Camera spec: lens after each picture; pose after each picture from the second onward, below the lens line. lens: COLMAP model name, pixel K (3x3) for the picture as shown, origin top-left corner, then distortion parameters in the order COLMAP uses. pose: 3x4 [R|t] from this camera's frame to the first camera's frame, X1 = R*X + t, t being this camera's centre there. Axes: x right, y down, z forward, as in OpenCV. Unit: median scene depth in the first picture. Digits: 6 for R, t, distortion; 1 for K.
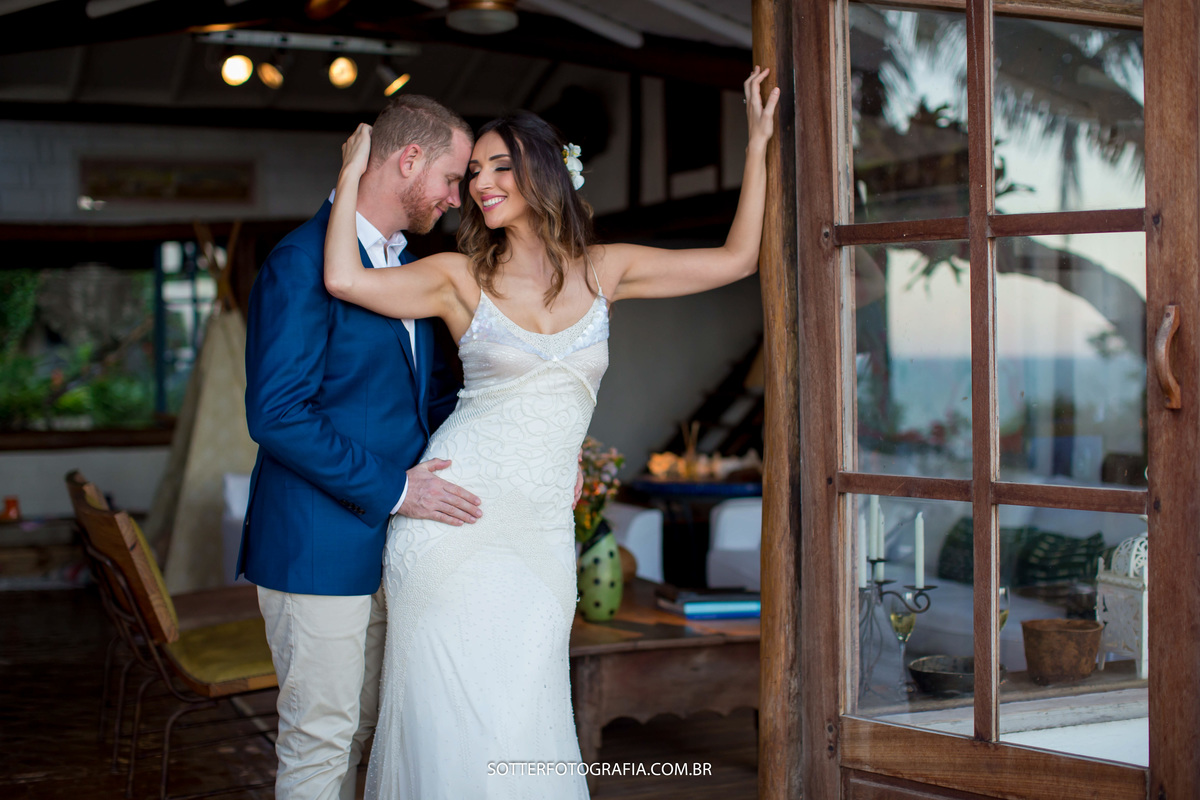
lens RADIAL K [[1855.4, 0, 600.0], [0, 1855.4, 400.0], [0, 0, 1]] dist [-0.151656, 0.185013]
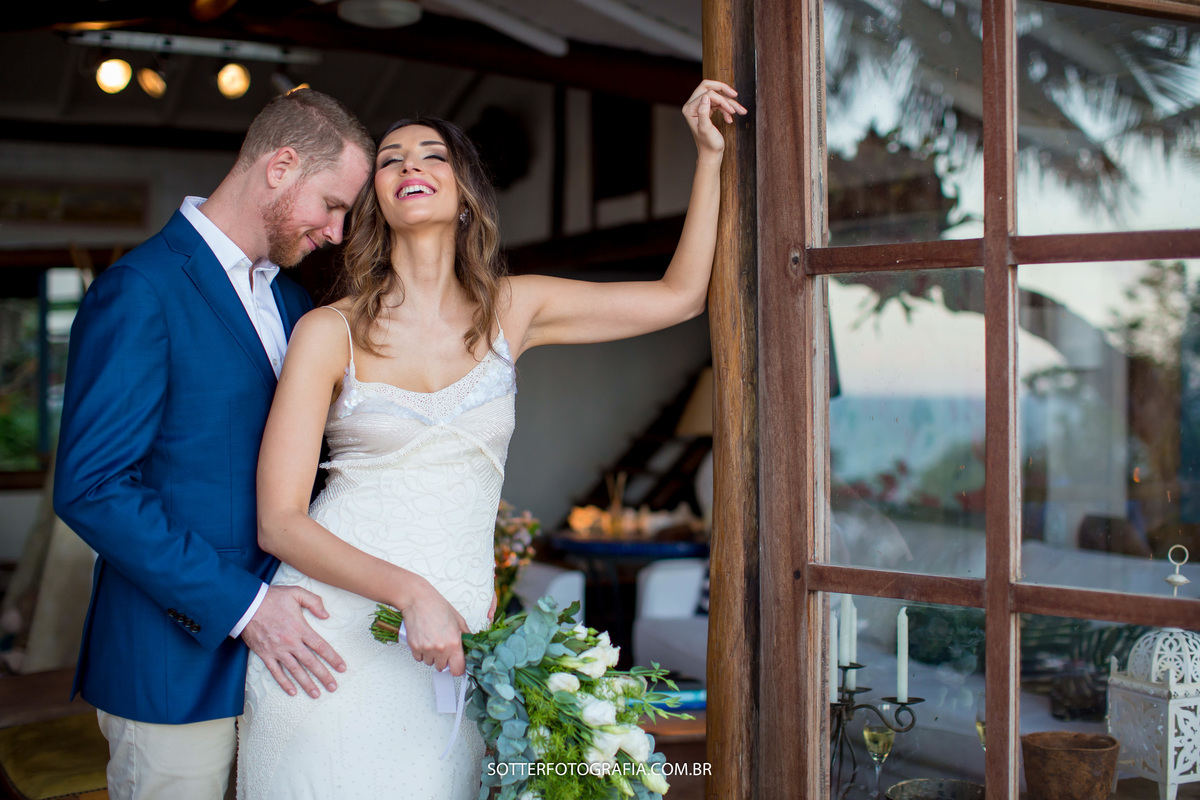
lens RADIAL K [[1855.4, 0, 600.0], [0, 1855.4, 400.0], [0, 0, 1]] dist [-0.151656, 0.185013]
pose [[0.999120, 0.008979, 0.040979, 0.007736], [-0.008212, 0.999789, -0.018830, -0.014160], [-0.041139, 0.018477, 0.998983, 0.211346]]
